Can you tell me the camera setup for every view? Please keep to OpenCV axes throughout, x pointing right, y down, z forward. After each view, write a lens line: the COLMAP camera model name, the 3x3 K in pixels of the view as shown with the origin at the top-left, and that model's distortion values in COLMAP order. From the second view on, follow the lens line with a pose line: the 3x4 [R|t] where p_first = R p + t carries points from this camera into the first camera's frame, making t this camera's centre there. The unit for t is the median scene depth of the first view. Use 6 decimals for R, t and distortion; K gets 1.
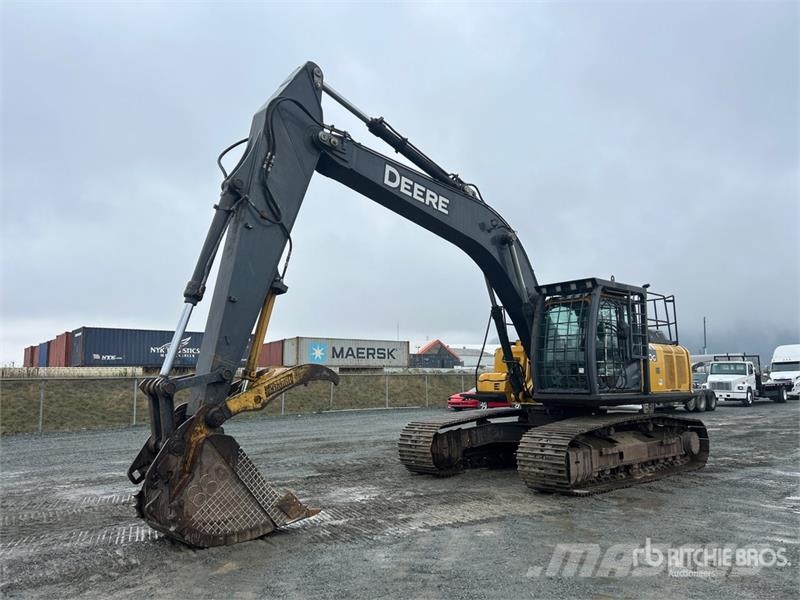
lens RADIAL K [[605.0, 0, 398.4], [0, 605.0, 298.3], [0, 0, 1]] dist [0.086463, -0.088630]
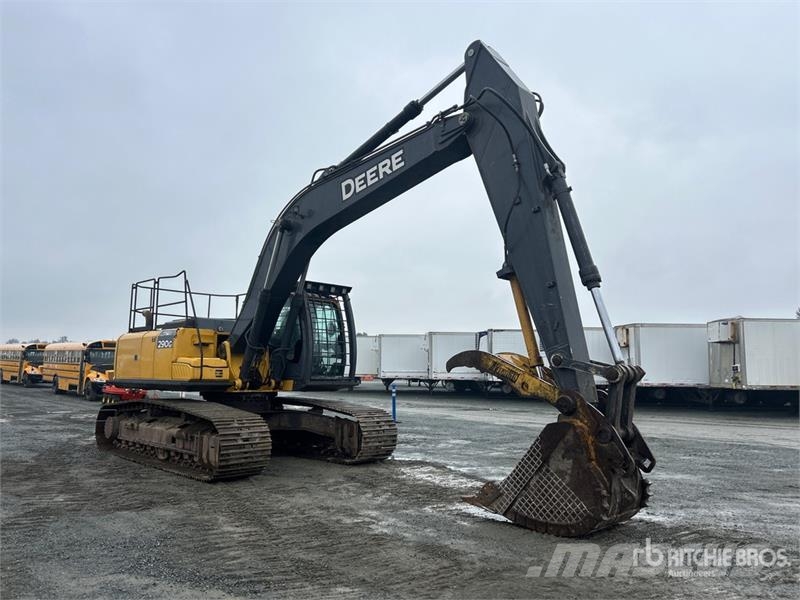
lens RADIAL K [[605.0, 0, 400.0], [0, 605.0, 300.0], [0, 0, 1]] dist [0.086638, -0.088496]
pose [[-0.016613, 0.131069, 0.991234, -0.930829], [-0.147932, 0.980138, -0.132081, 0.147360], [-0.988858, -0.148830, 0.003107, 0.936676]]
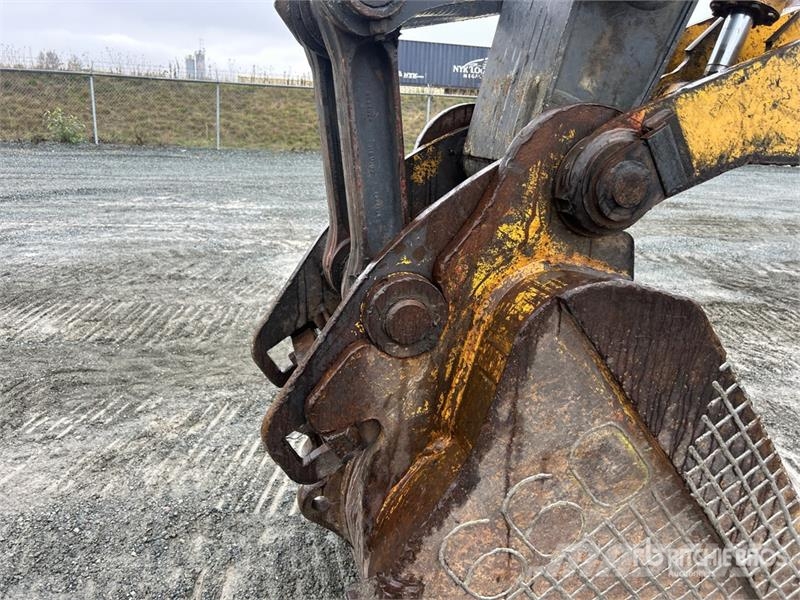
lens RADIAL K [[601.7, 0, 388.4], [0, 601.7, 303.2], [0, 0, 1]] dist [0.078568, -0.113457]
pose [[0.881130, 0.198672, -0.429115, -0.188056], [-0.000611, 0.907938, 0.419104, 0.104816], [0.472874, -0.369023, 0.800133, 0.560247]]
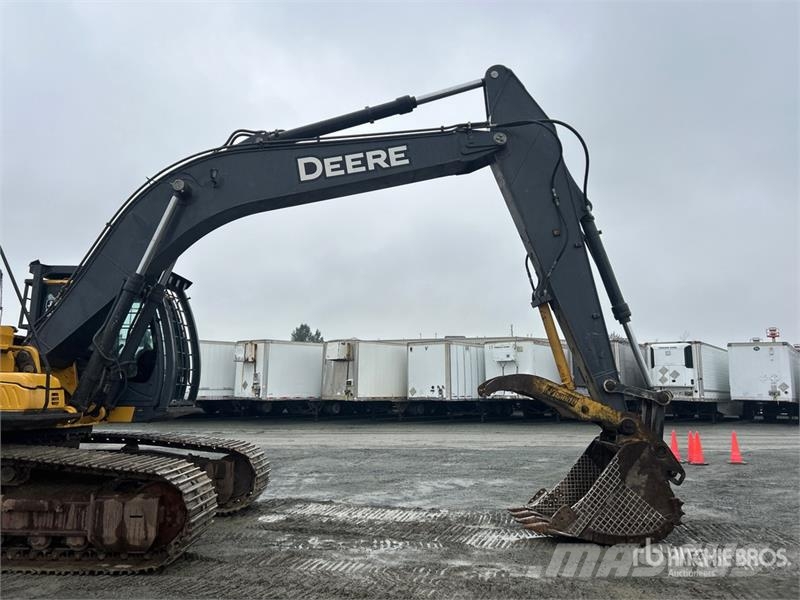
lens RADIAL K [[605.0, 0, 400.0], [0, 605.0, 300.0], [0, 0, 1]] dist [0.086638, -0.088496]
pose [[-0.725690, 0.106797, 0.679683, -0.579898], [-0.093578, 0.963379, -0.251285, 0.211057], [-0.681628, -0.245958, -0.689121, 1.491125]]
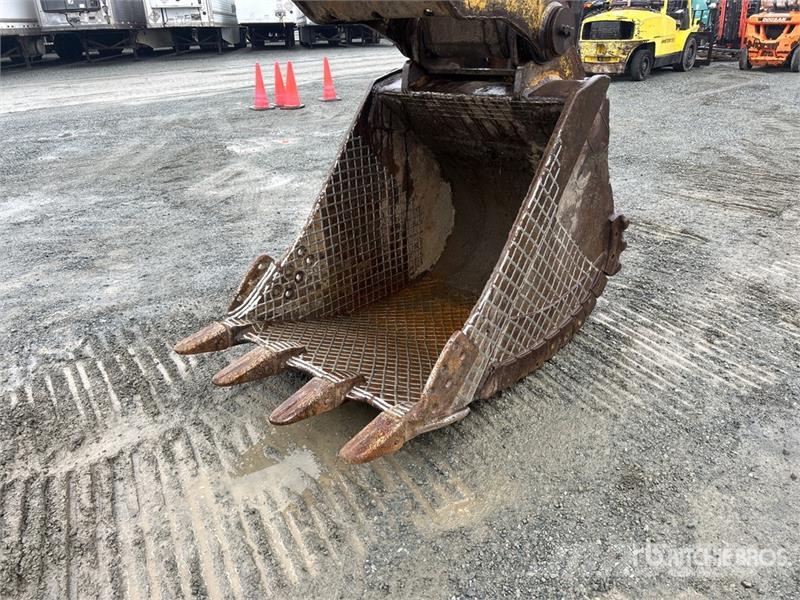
lens RADIAL K [[601.3, 0, 400.0], [0, 601.3, 293.9], [0, 0, 1]] dist [0.060640, -0.067990]
pose [[-0.997980, 0.057197, -0.027644, -0.179511], [0.047055, 0.957902, 0.283214, 0.171789], [0.042679, 0.281341, -0.958658, 0.990994]]
